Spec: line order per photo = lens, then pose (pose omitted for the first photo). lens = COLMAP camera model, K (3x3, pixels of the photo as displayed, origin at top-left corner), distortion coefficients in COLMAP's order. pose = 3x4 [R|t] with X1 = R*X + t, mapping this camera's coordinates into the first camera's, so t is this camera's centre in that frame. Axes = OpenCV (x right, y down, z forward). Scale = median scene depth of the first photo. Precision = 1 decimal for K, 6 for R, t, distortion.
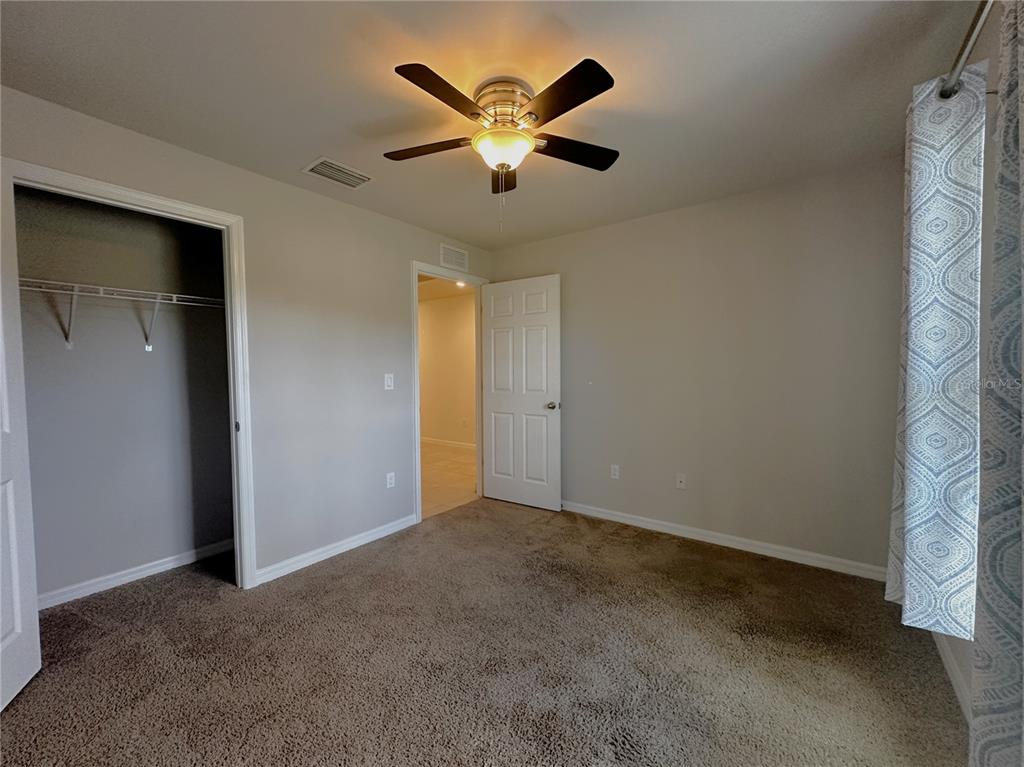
lens RADIAL K [[420.7, 0, 512.0], [0, 420.7, 383.5], [0, 0, 1]] dist [-0.002636, -0.000340]
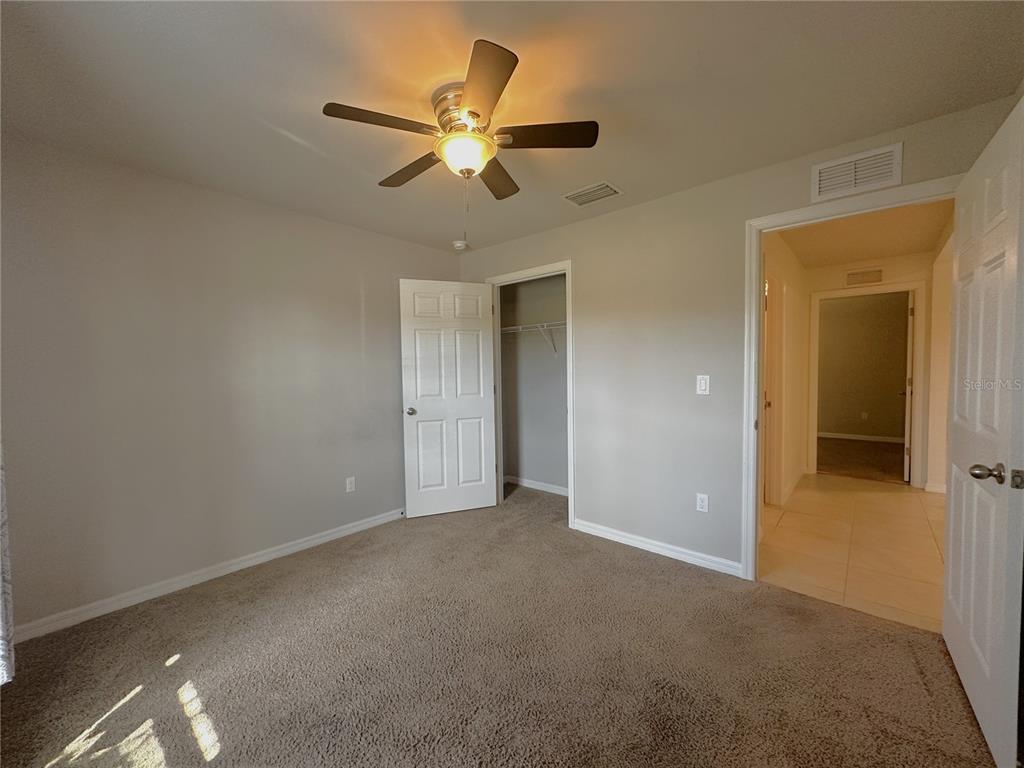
lens RADIAL K [[420.7, 0, 512.0], [0, 420.7, 384.0], [0, 0, 1]] dist [-0.002636, -0.000340]
pose [[-0.095032, 0.049040, -0.994265, 0.573788], [-0.023532, 0.998396, 0.051493, -0.039563], [0.995196, 0.028291, -0.093726, 0.710257]]
